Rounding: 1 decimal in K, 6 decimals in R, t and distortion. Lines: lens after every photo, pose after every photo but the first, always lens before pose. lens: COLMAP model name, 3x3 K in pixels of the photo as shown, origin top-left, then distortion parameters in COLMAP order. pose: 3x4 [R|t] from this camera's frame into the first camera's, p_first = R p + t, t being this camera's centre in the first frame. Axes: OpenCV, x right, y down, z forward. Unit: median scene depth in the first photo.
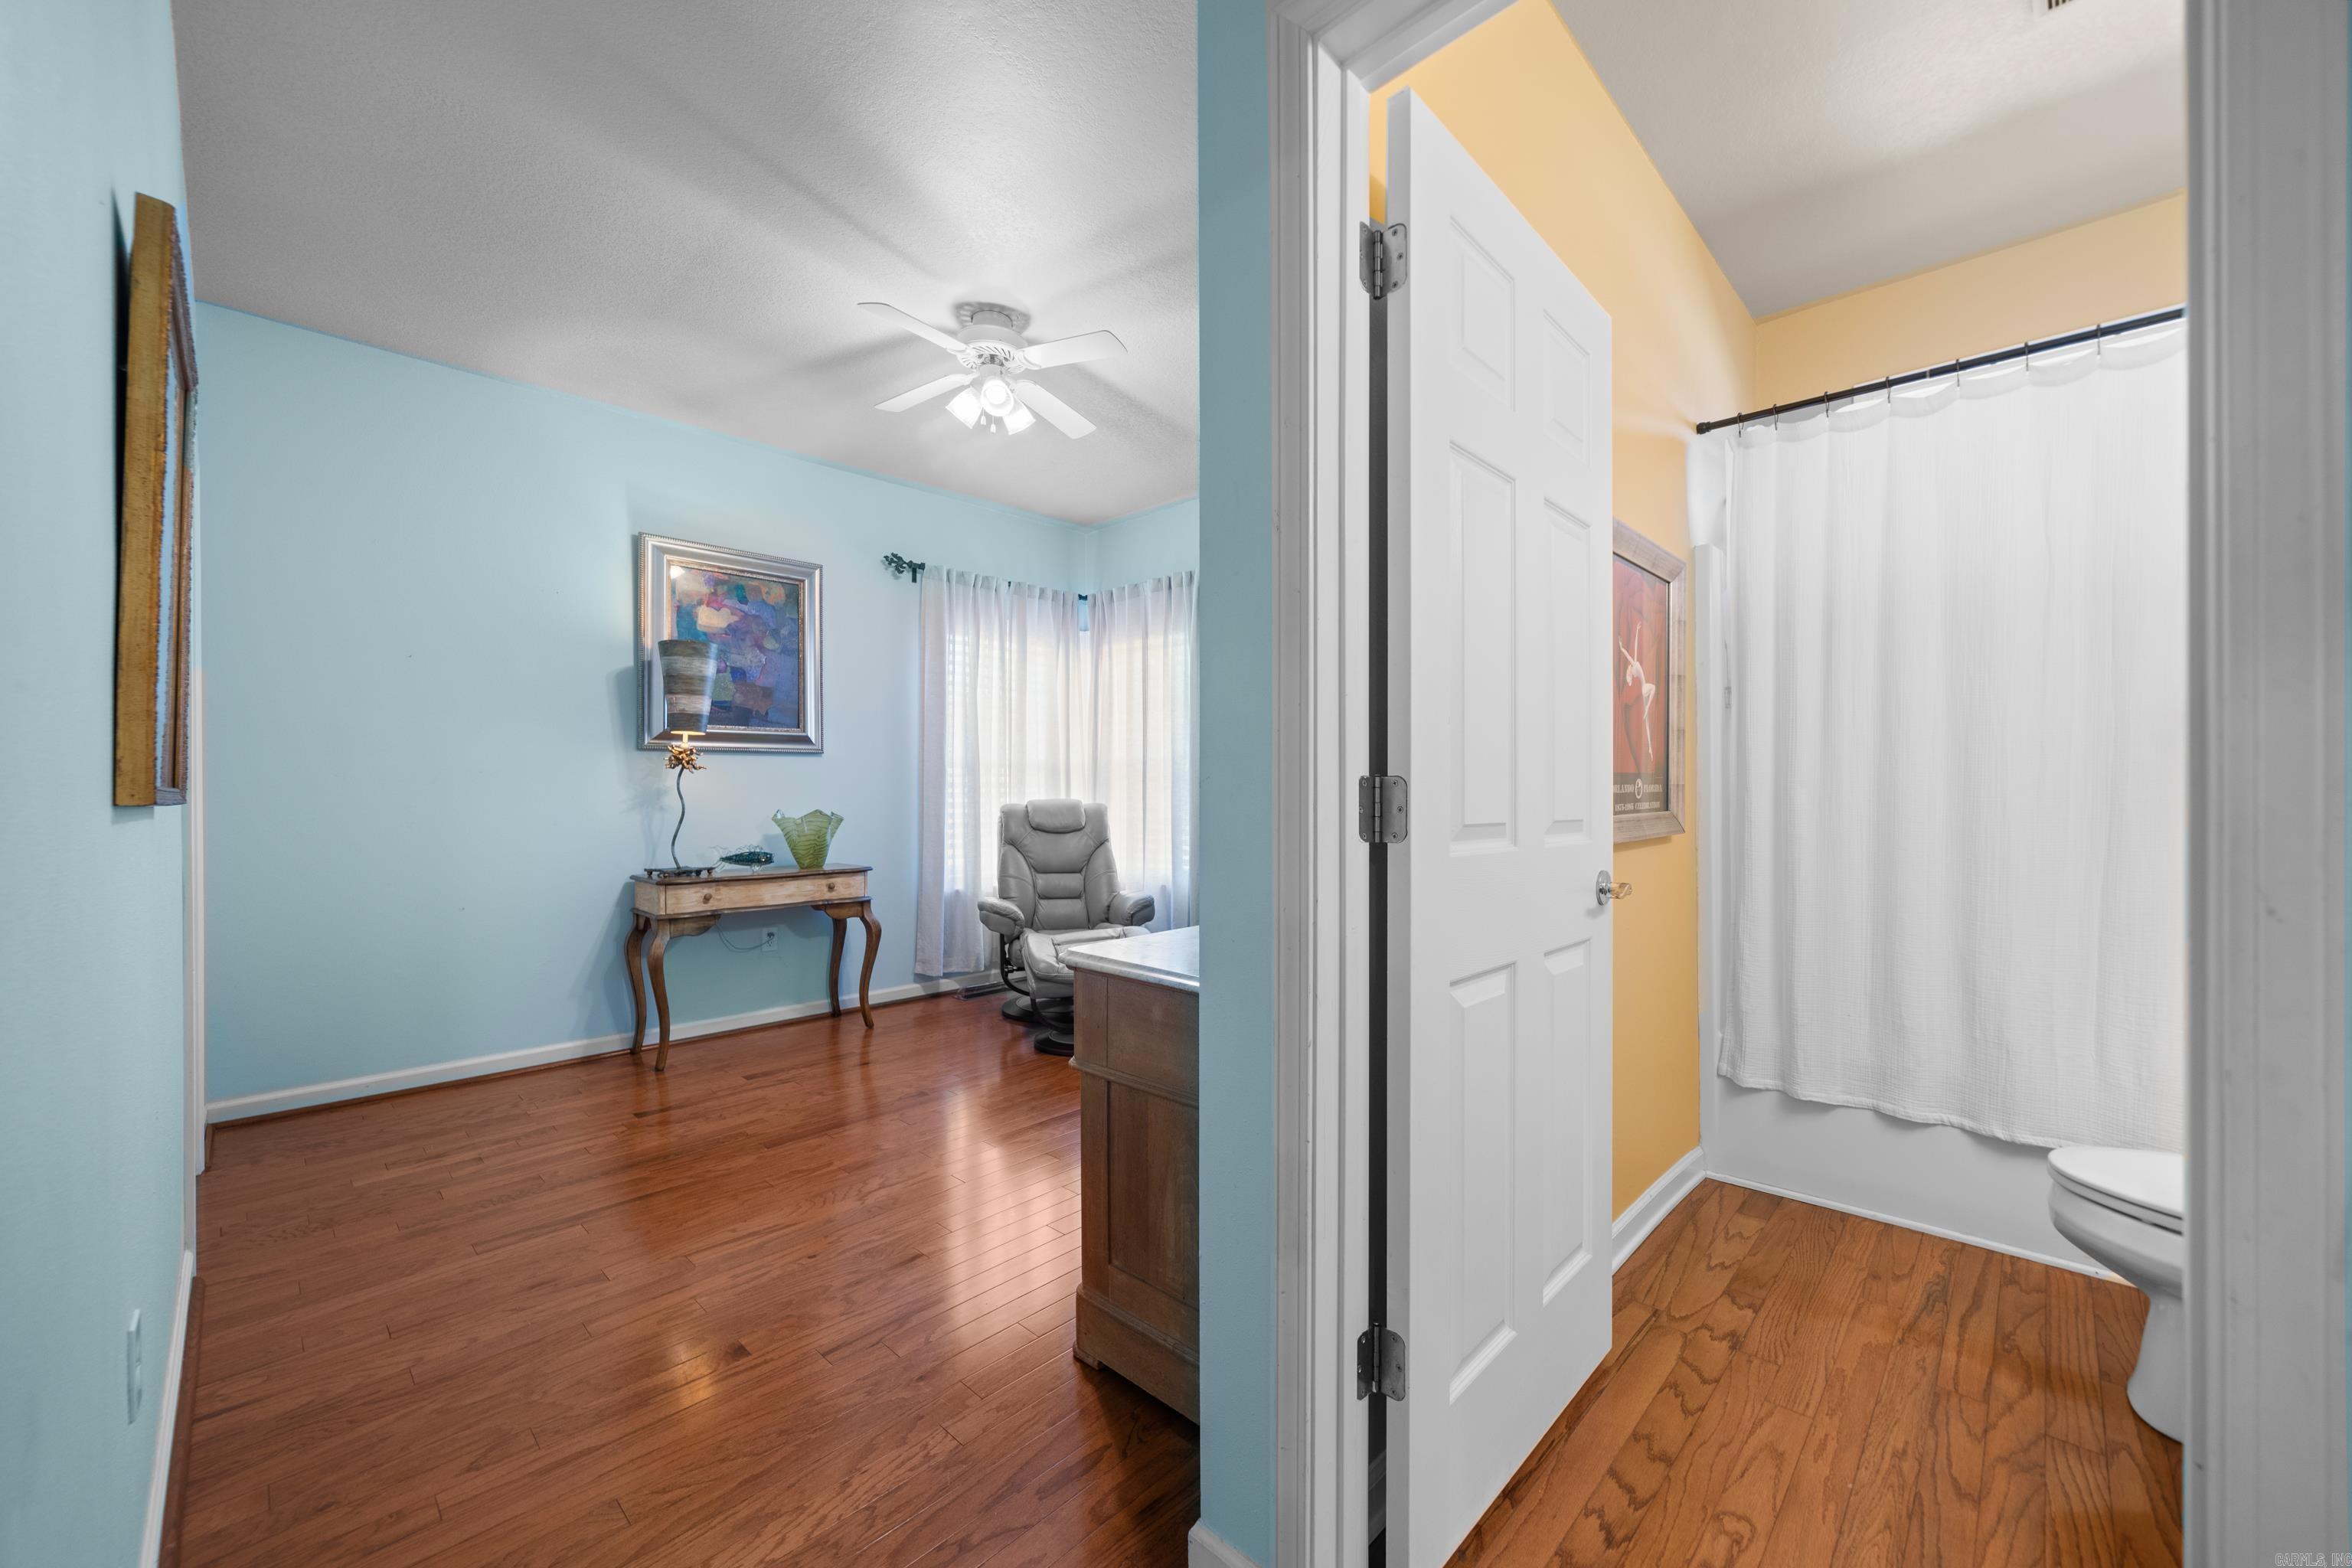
lens RADIAL K [[906.1, 0, 1176.0], [0, 906.1, 784.0], [0, 0, 1]] dist [0.002698, 0.000355]
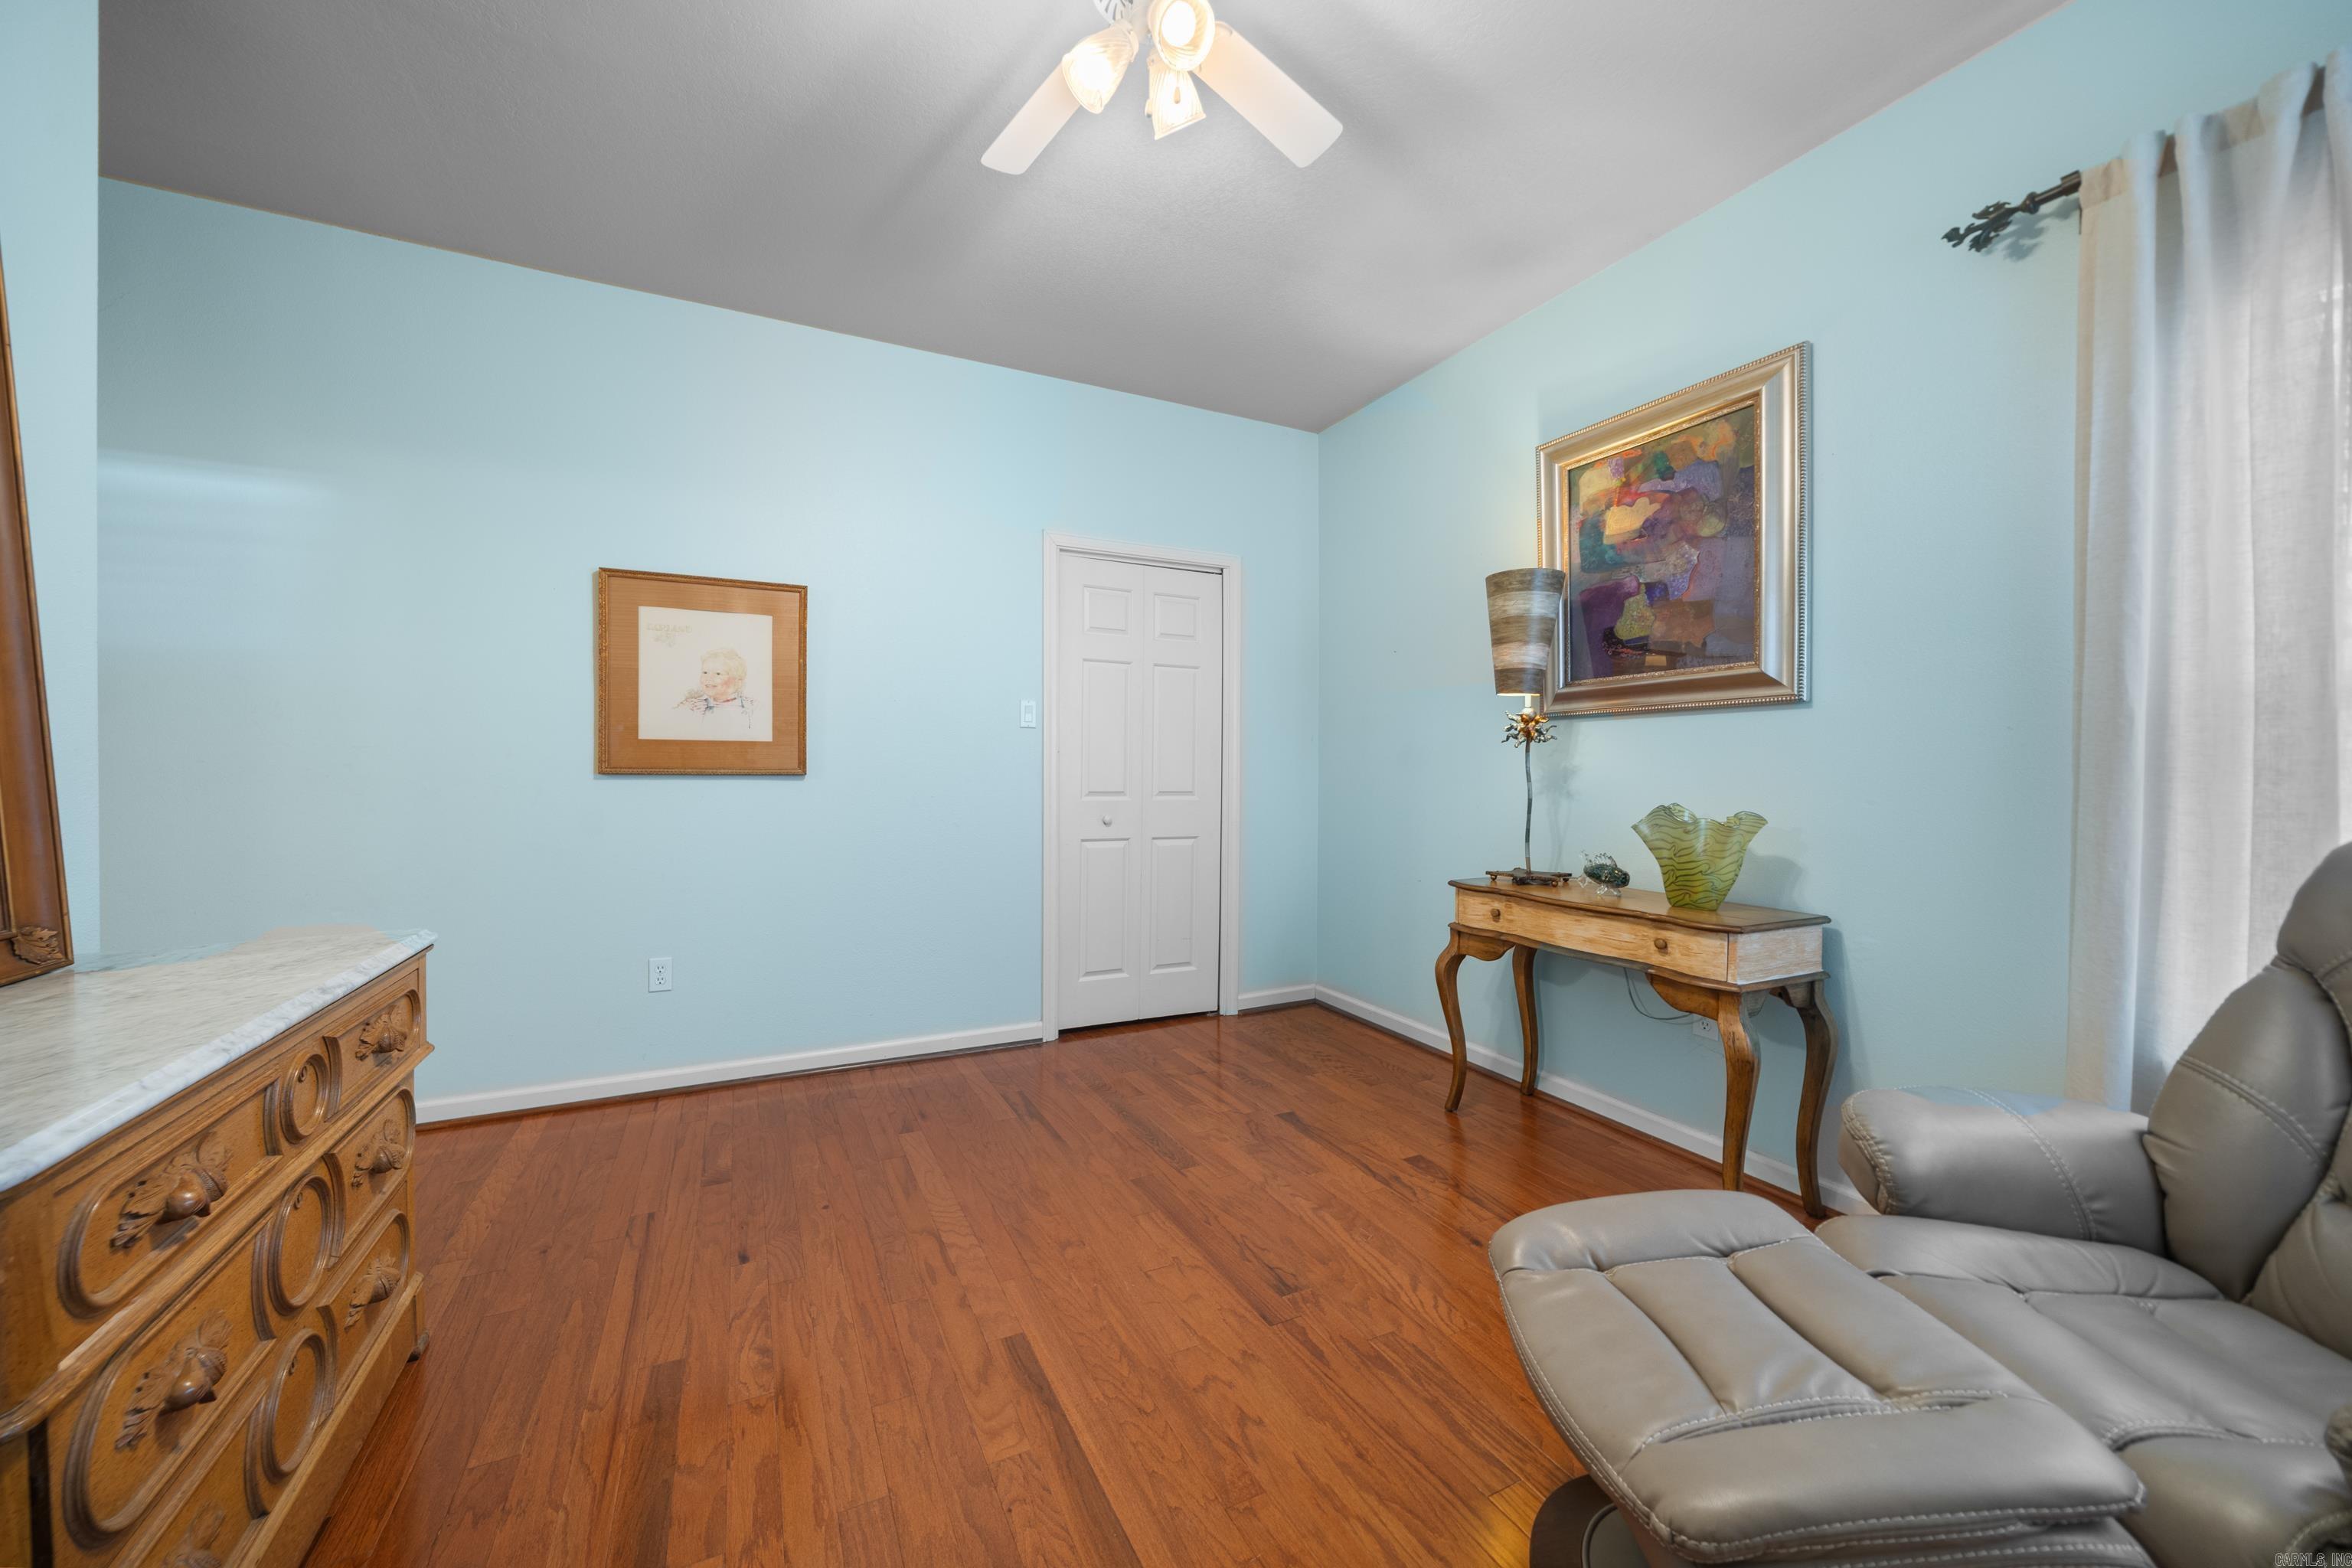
lens RADIAL K [[805.2, 0, 1105.3], [0, 805.2, 772.6], [0, 0, 1]] dist [-0.000736, -0.000038]
pose [[-0.329124, 0.005608, -0.944270, 0.195392], [0.002754, 0.999984, 0.004979, 0.004295], [0.944283, -0.000962, -0.329134, 0.832671]]
